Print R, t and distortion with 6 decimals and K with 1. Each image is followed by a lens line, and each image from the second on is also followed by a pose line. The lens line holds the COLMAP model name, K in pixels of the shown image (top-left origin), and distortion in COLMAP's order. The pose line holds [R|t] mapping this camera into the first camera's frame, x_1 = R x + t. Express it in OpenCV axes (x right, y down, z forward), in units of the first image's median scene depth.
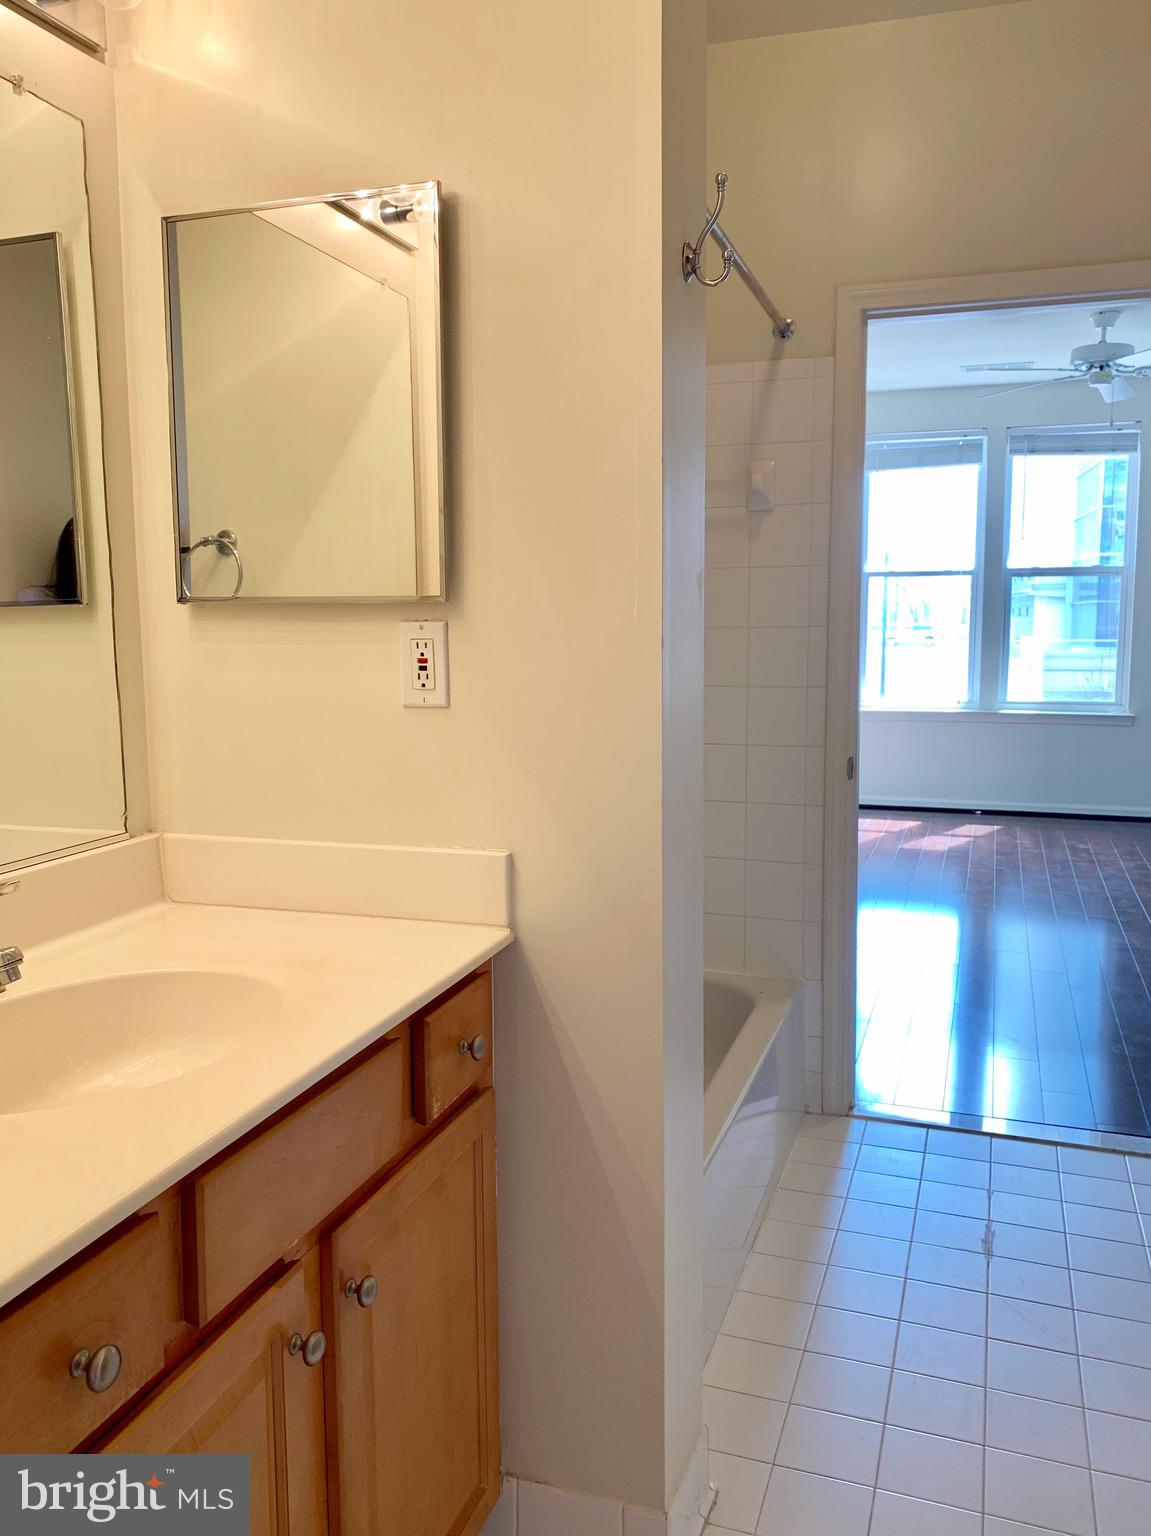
lens RADIAL K [[1220.5, 0, 575.0], [0, 1220.5, 763.4], [0, 0, 1]] dist [0.000094, -0.003420]
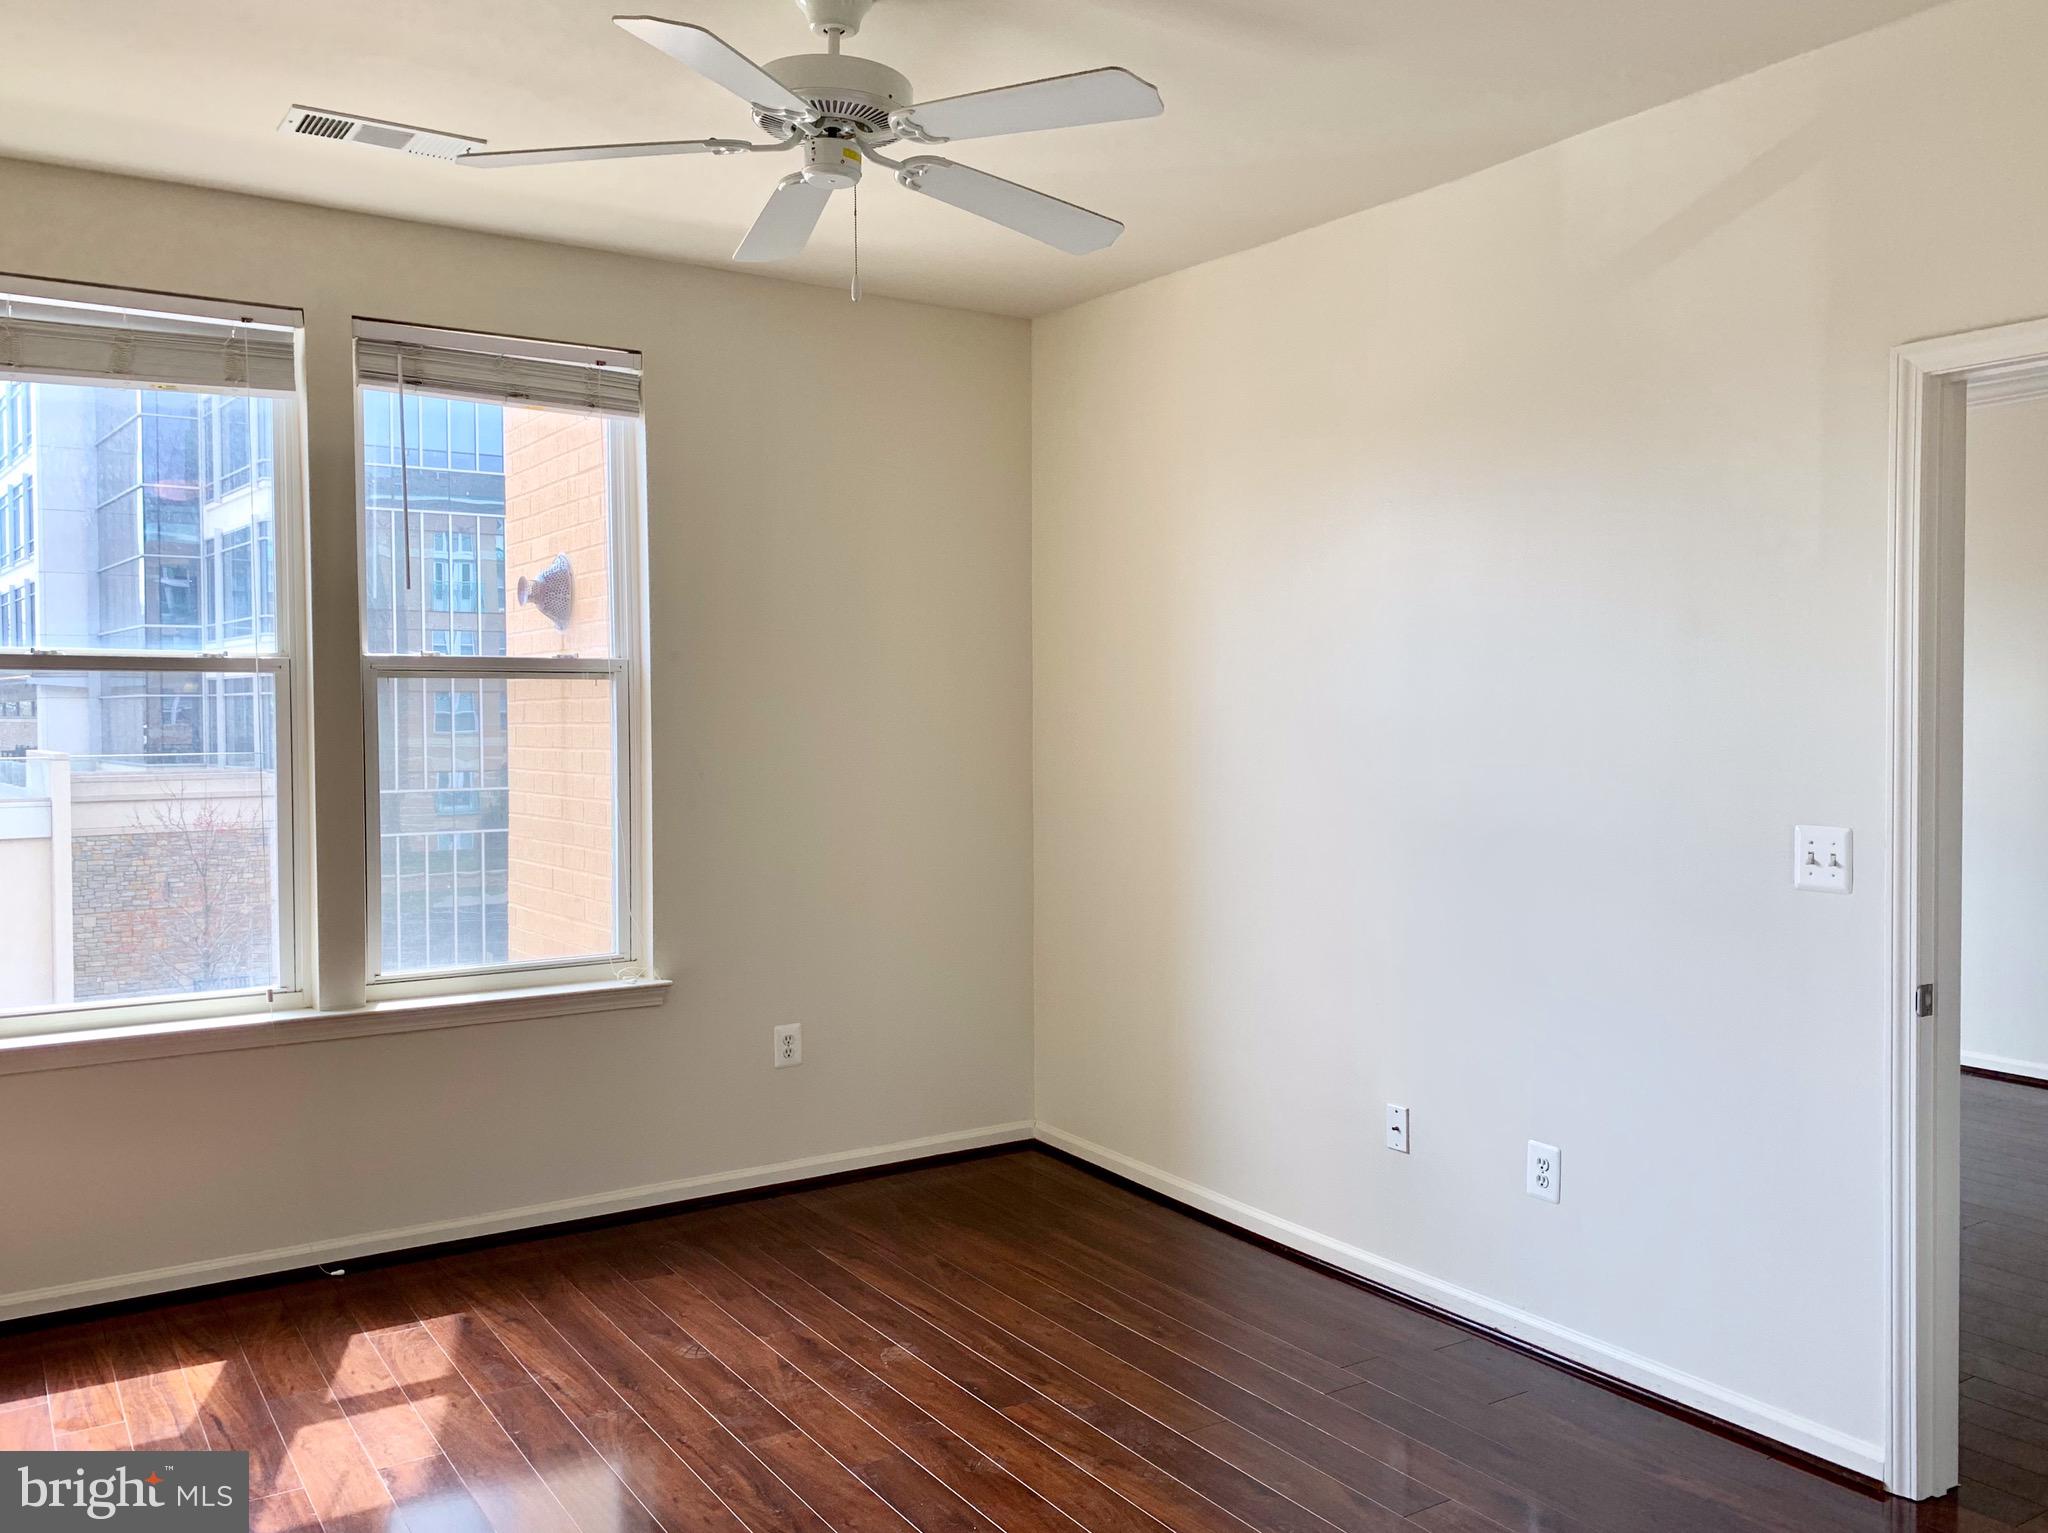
lens RADIAL K [[1627.3, 0, 1009.8], [0, 1627.3, 758.1], [0, 0, 1]] dist [0.000094, -0.003420]
pose [[0.609230, -0.025437, 0.792586, 0.052331], [0.097483, 0.994307, -0.043021, -0.081716], [-0.786979, 0.103473, 0.608241, 0.503160]]
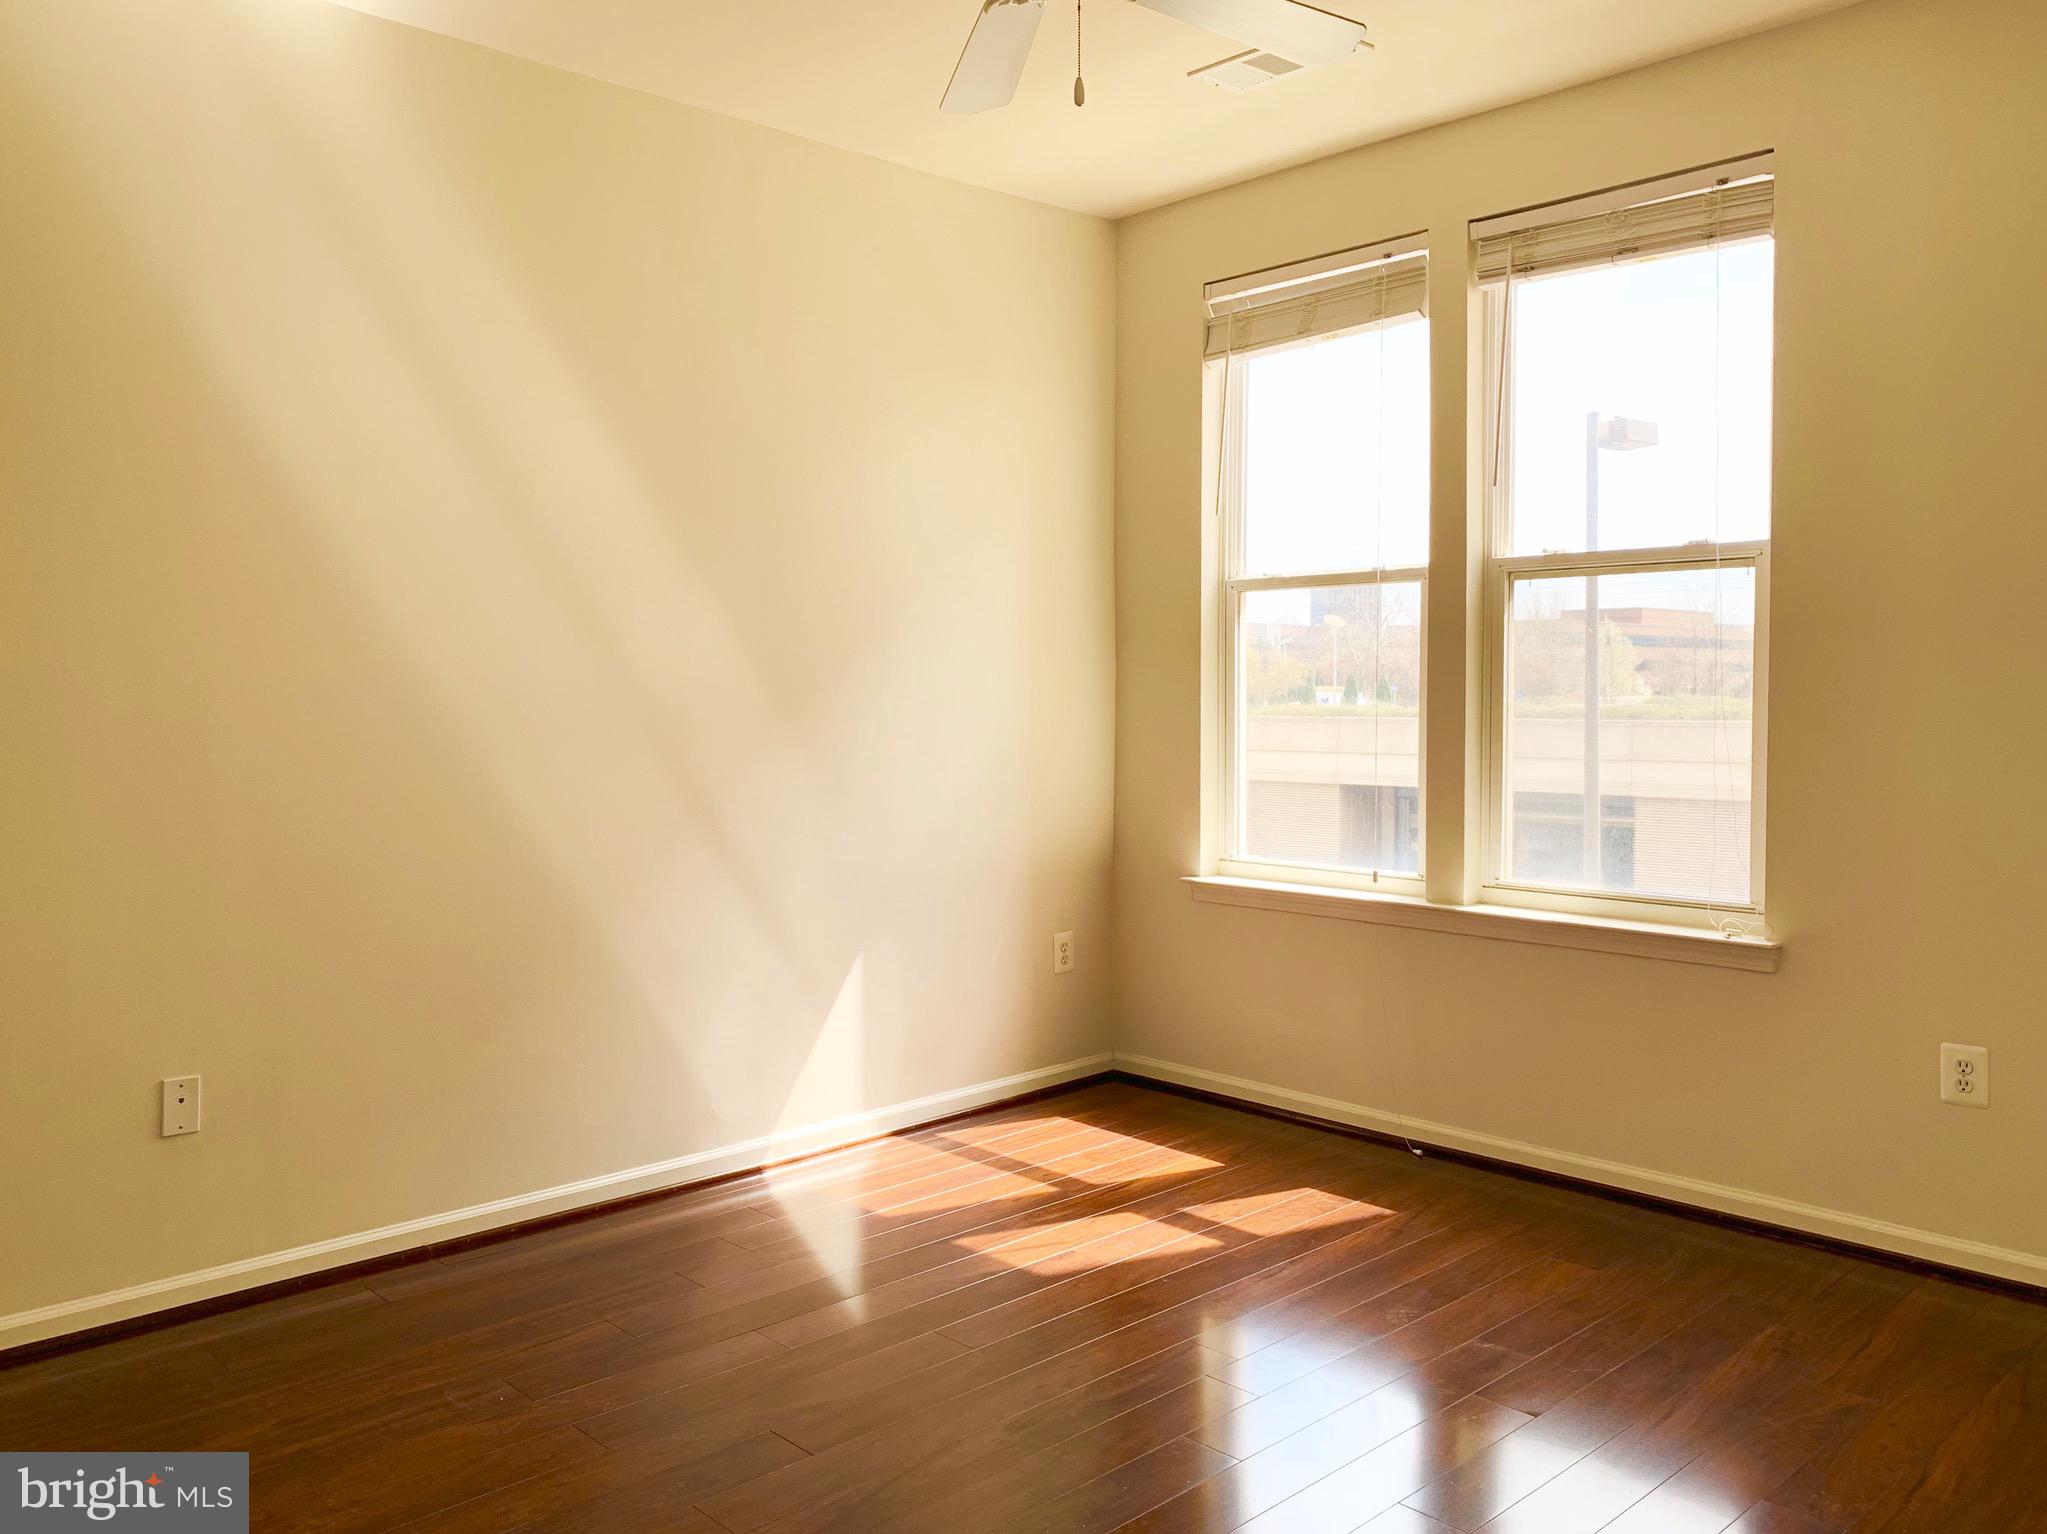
lens RADIAL K [[1626.6, 0, 1029.5], [0, 1626.6, 758.6], [0, 0, 1]] dist [0.000094, -0.003420]
pose [[0.888831, 0.015941, -0.457958, 0.468291], [-0.047012, 0.997293, -0.056530, -0.055381], [0.455817, 0.071775, 0.887175, 0.452190]]
